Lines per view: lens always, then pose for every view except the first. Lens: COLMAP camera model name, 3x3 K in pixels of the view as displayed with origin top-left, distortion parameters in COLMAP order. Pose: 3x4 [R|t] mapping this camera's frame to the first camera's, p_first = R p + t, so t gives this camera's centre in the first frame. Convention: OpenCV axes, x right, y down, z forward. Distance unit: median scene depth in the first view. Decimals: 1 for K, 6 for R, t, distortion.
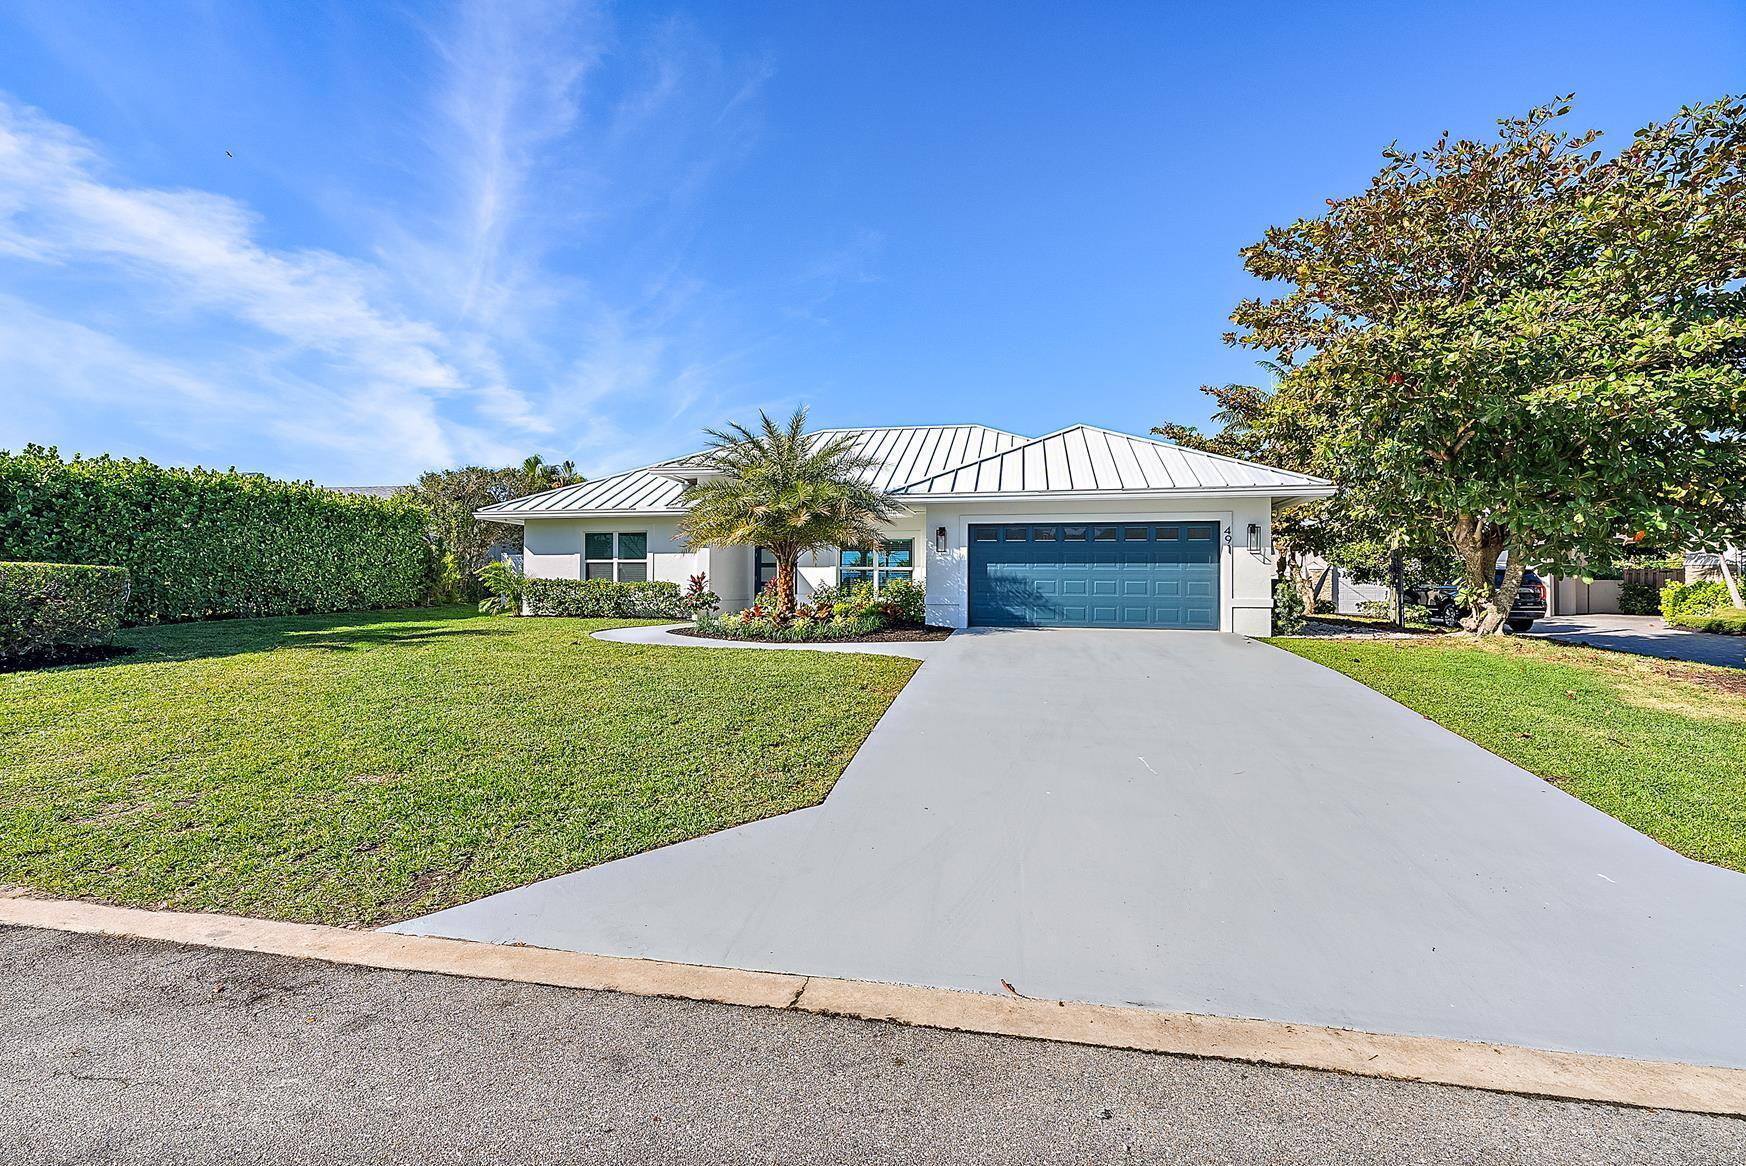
lens RADIAL K [[715.1, 0, 869.2], [0, 715.1, 576.2], [0, 0, 1]] dist [-0.004362, -0.000227]
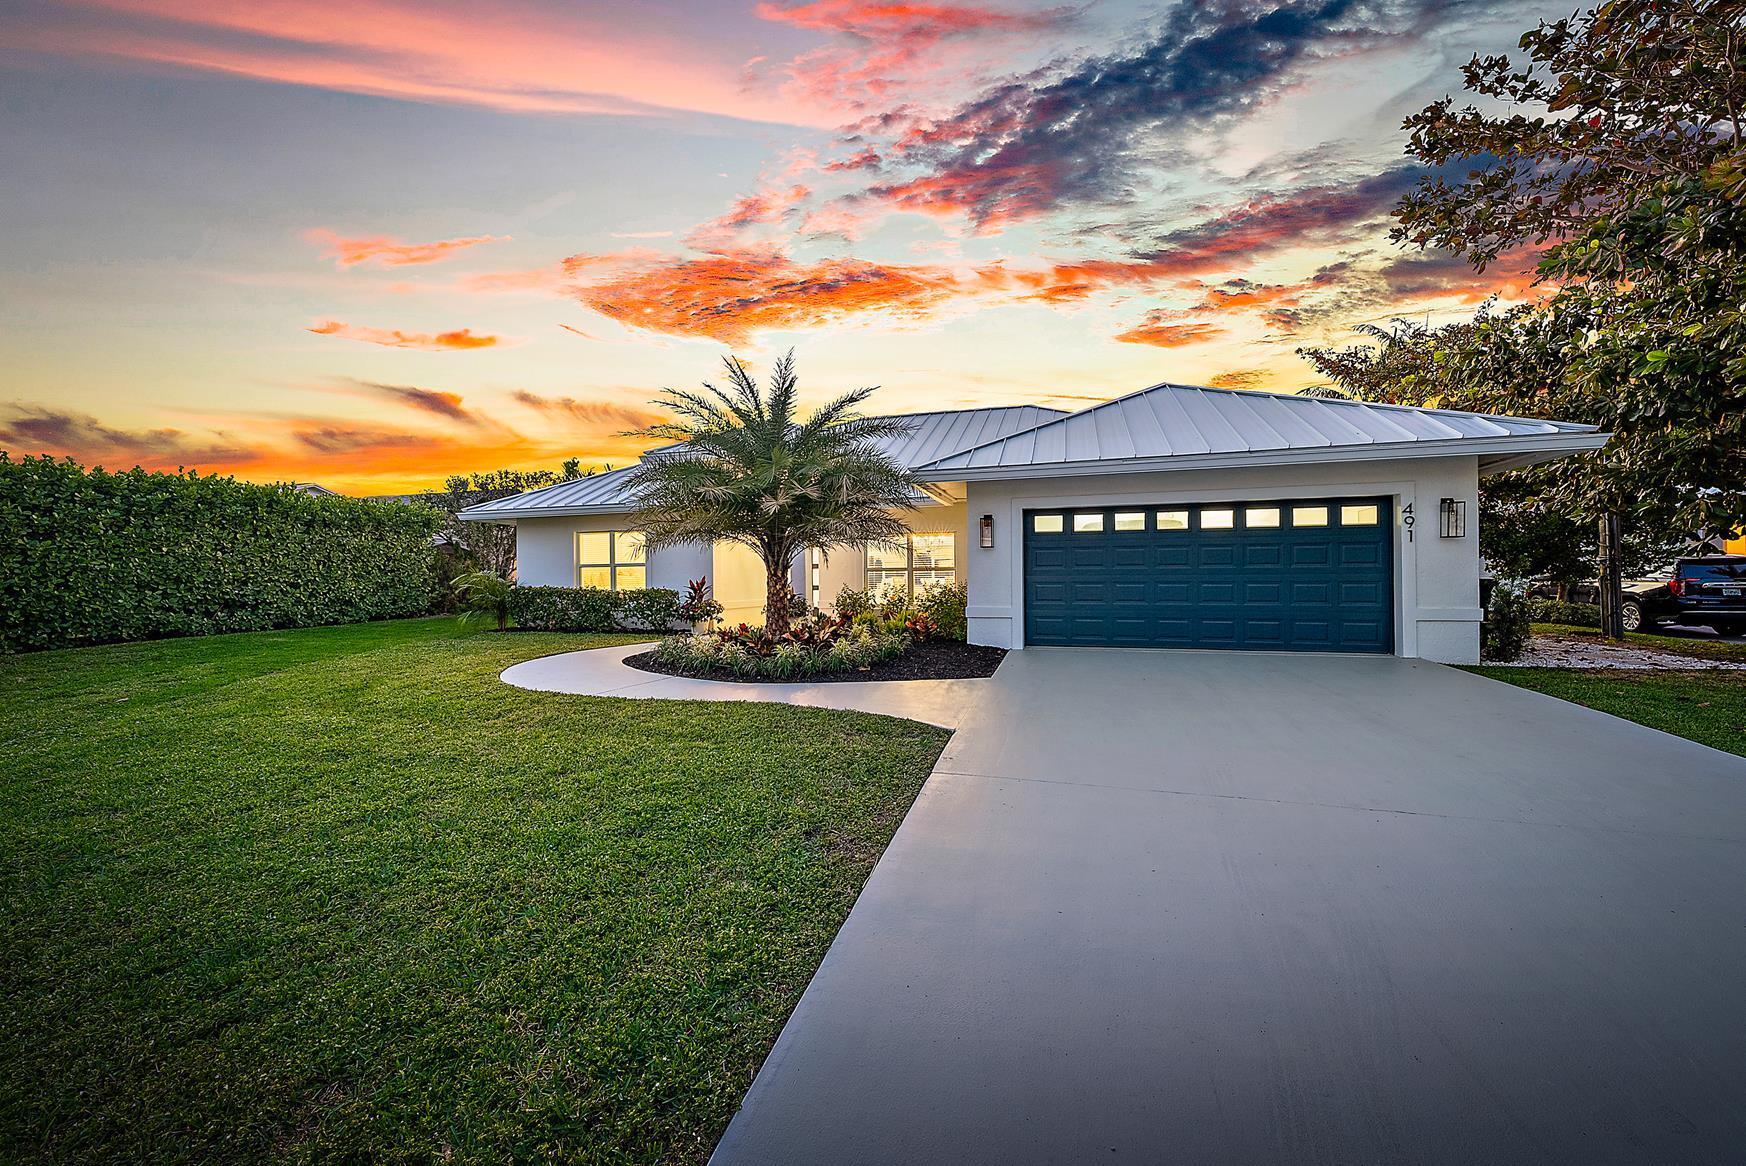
lens RADIAL K [[654.9, 0, 867.0], [0, 654.9, 569.3], [0, 0, 1]] dist [-0.008487, -0.000107]
pose [[0.994276, -0.013683, -0.105964, 0.049132], [0.013263, 0.999901, -0.004669, -0.010830], [0.106017, 0.003237, 0.994359, 0.322953]]
